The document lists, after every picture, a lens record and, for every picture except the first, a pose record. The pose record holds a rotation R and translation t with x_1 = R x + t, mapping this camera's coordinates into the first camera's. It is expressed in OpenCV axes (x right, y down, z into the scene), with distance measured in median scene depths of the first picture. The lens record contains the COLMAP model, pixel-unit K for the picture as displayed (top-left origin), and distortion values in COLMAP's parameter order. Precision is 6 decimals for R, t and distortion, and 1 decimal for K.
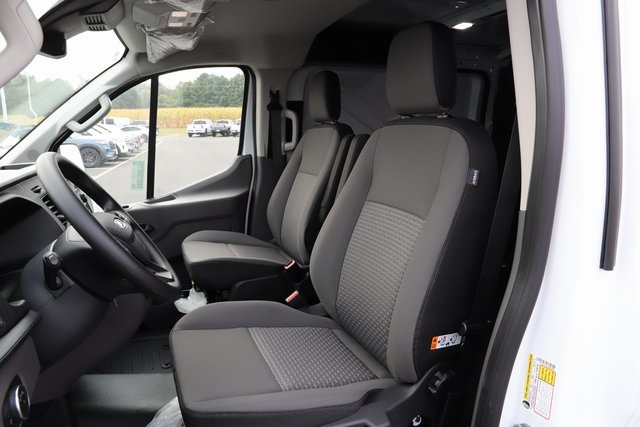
lens RADIAL K [[448.2, 0, 322.0], [0, 448.2, 208.4], [0, 0, 1]] dist [-0.109065, 0.067053]
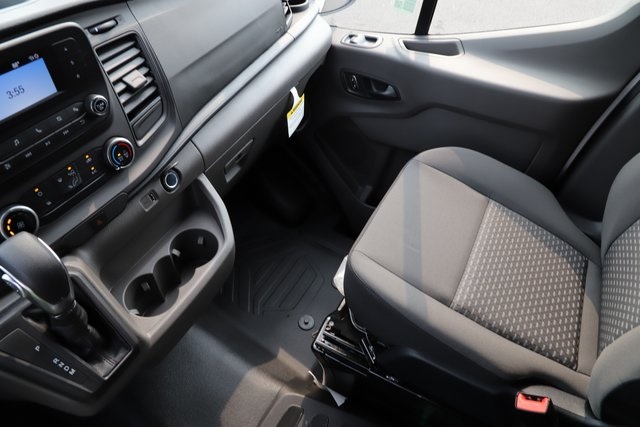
lens RADIAL K [[448.2, 0, 320.5], [0, 448.2, 212.9], [0, 0, 1]] dist [-0.109065, 0.067053]
pose [[0.628495, 0.572766, -0.526245, -0.062142], [-0.197095, 0.771762, 0.604596, -0.157932], [0.752428, -0.276265, 0.597938, 0.542651]]
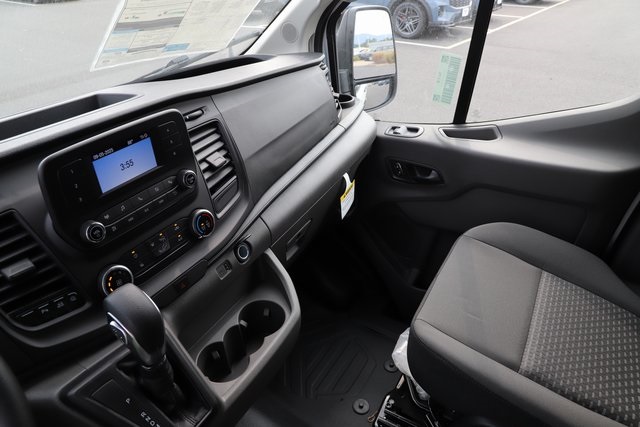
lens RADIAL K [[448.2, 0, 319.4], [0, 448.2, 215.1], [0, 0, 1]] dist [-0.109065, 0.067053]
pose [[0.599262, 0.425295, -0.678240, -0.053875], [-0.145722, 0.891010, 0.429961, -0.142444], [0.787179, -0.158824, 0.595923, 0.501196]]
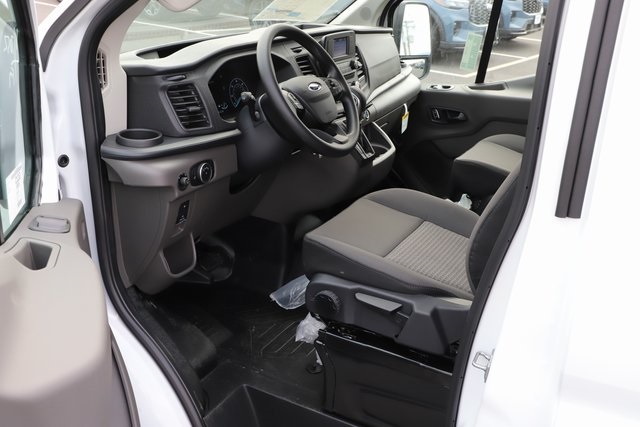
lens RADIAL K [[776.8, 0, 318.6], [0, 776.8, 212.9], [0, 0, 1]] dist [0.154033, 0.000000]
pose [[0.653230, 0.313617, -0.689155, 0.521337], [-0.219749, 0.949535, 0.223816, -0.056121], [0.724569, 0.005238, 0.689182, -0.241964]]
